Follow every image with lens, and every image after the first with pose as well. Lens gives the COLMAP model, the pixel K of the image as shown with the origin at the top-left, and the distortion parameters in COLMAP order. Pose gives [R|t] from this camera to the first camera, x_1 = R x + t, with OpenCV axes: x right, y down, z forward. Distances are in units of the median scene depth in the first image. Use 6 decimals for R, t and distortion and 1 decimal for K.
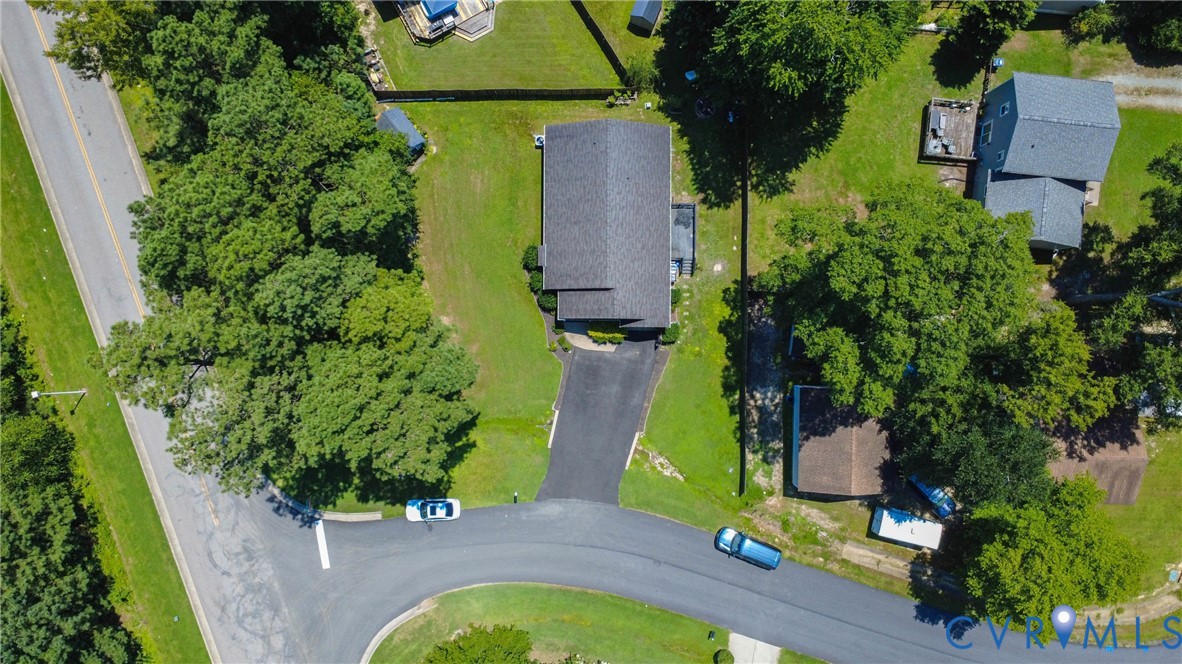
lens RADIAL K [[875.4, 0, 597.1], [0, 875.4, 327.2], [0, 0, 1]] dist [0.005191, -0.004133]
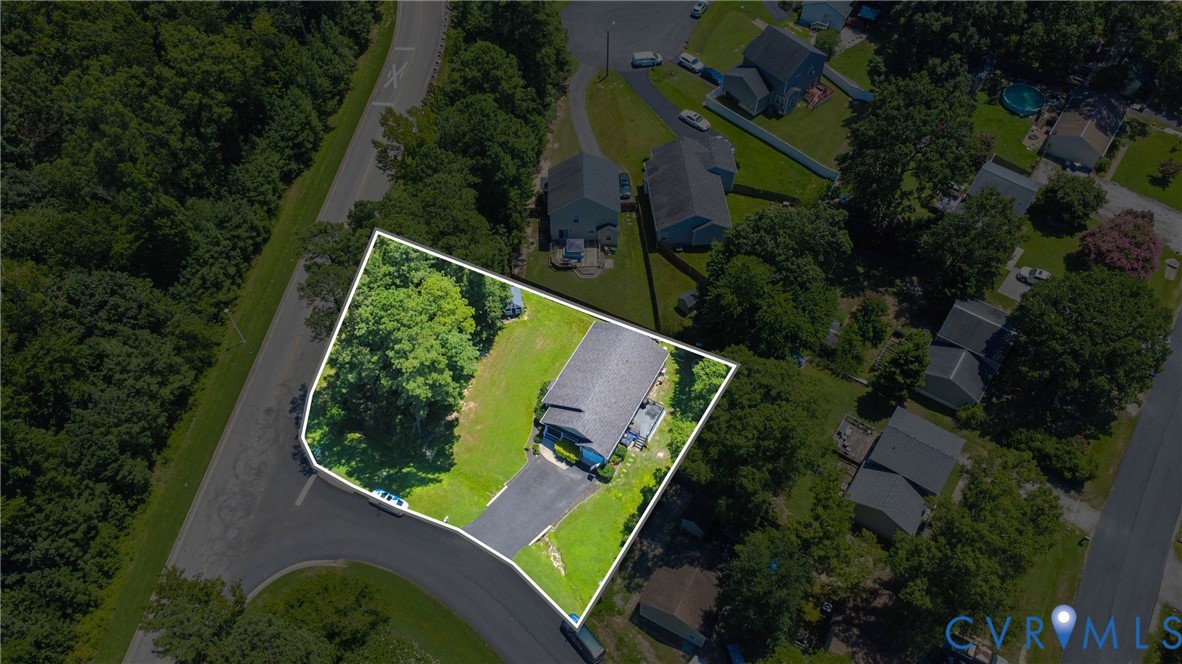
lens RADIAL K [[901.7, 0, 588.6], [0, 901.7, 329.2], [0, 0, 1]] dist [0.002823, 0.000116]
pose [[0.883733, 0.377007, -0.277276, 0.358758], [-0.467955, 0.719337, -0.513394, 0.573212], [0.005902, 0.583456, 0.812123, -0.263826]]
